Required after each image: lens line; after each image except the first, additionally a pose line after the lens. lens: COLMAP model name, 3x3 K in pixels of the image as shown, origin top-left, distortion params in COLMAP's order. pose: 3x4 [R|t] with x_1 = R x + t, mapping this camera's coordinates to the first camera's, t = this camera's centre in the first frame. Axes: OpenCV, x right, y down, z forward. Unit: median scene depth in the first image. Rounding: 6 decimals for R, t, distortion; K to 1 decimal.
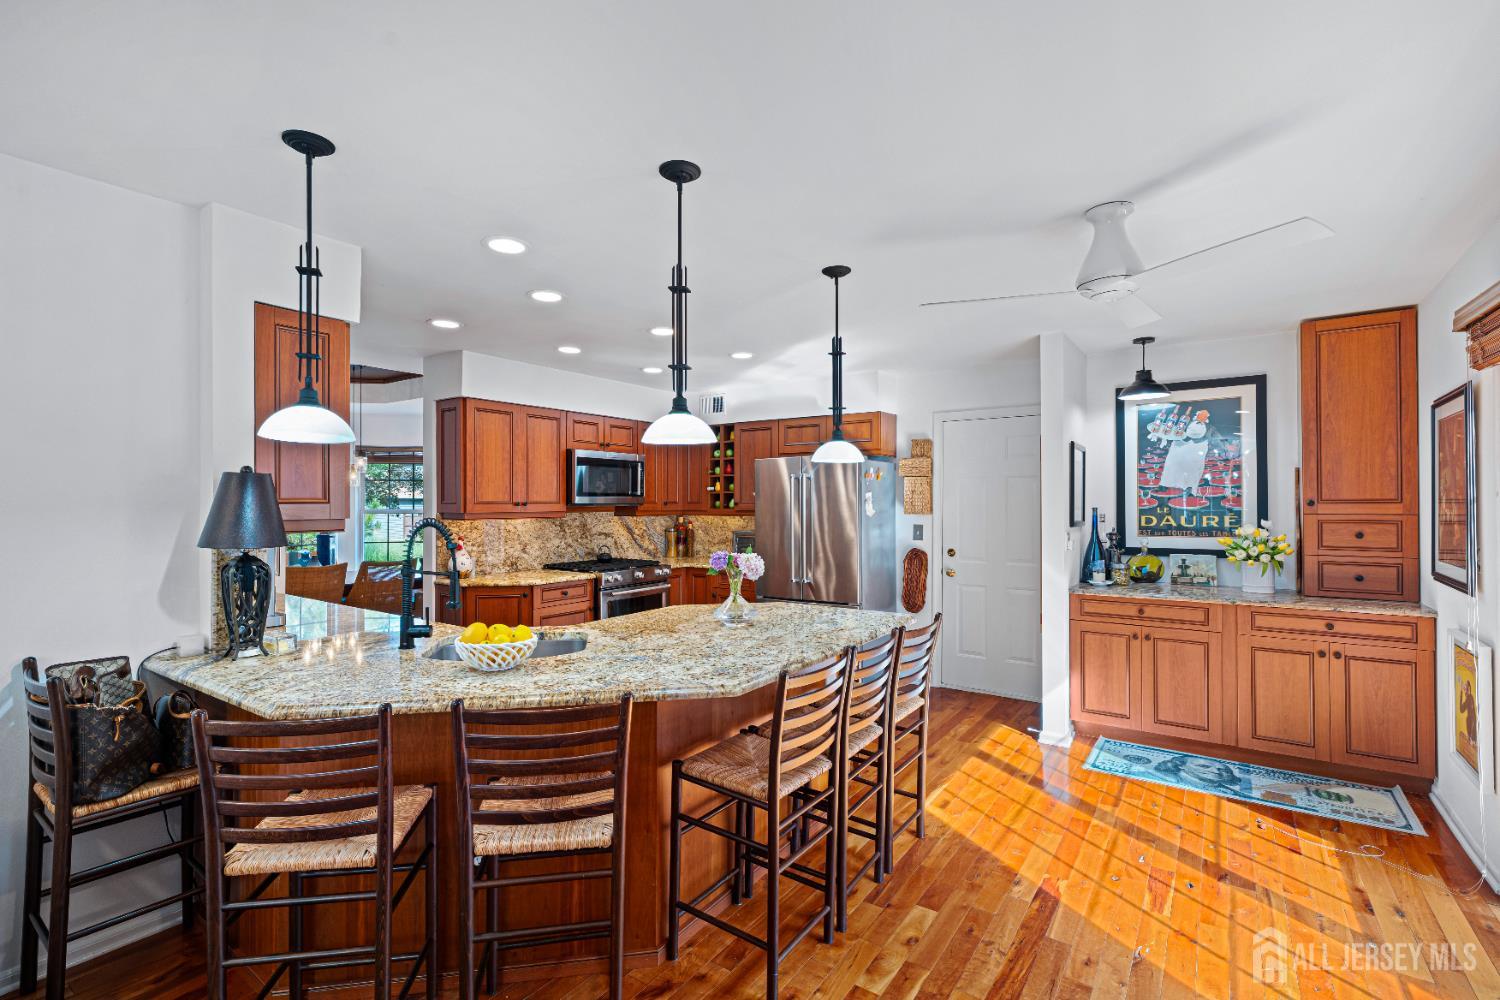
lens RADIAL K [[679.5, 0, 753.6], [0, 679.5, 502.6], [0, 0, 1]] dist [0.004024, 0.000216]
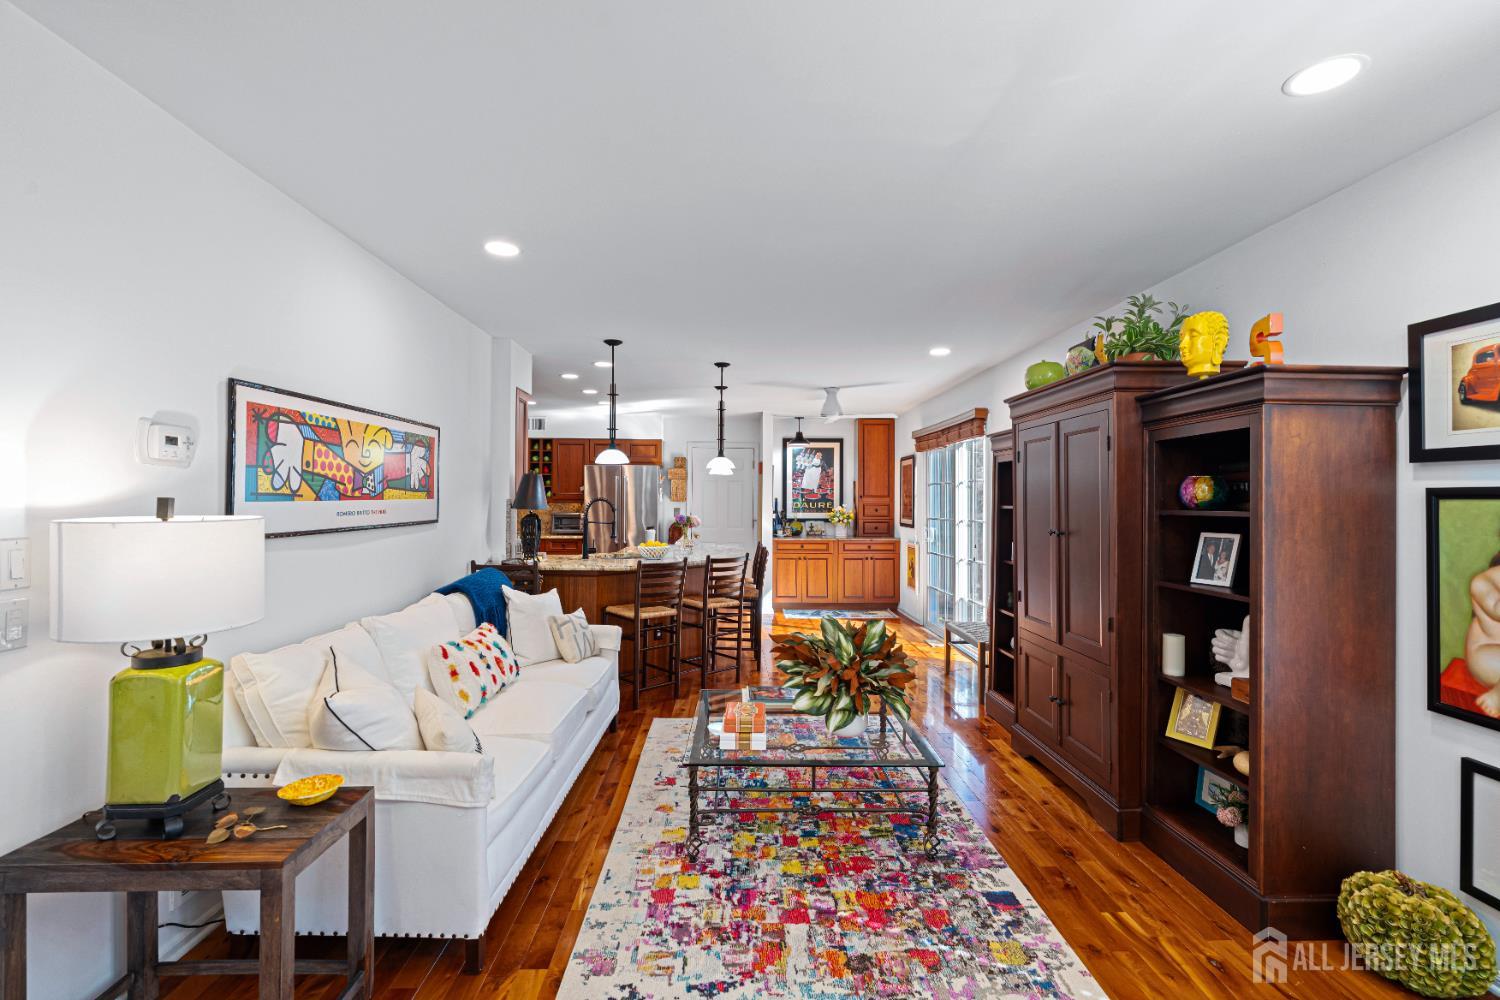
lens RADIAL K [[679.5, 0, 749.2], [0, 679.5, 498.8], [0, 0, 1]] dist [0.004024, 0.000216]
pose [[0.805464, 0.010320, 0.592554, -0.802896], [-0.009397, 0.999945, -0.004641, 0.020666], [-0.592570, -0.001830, 0.805517, -0.598692]]
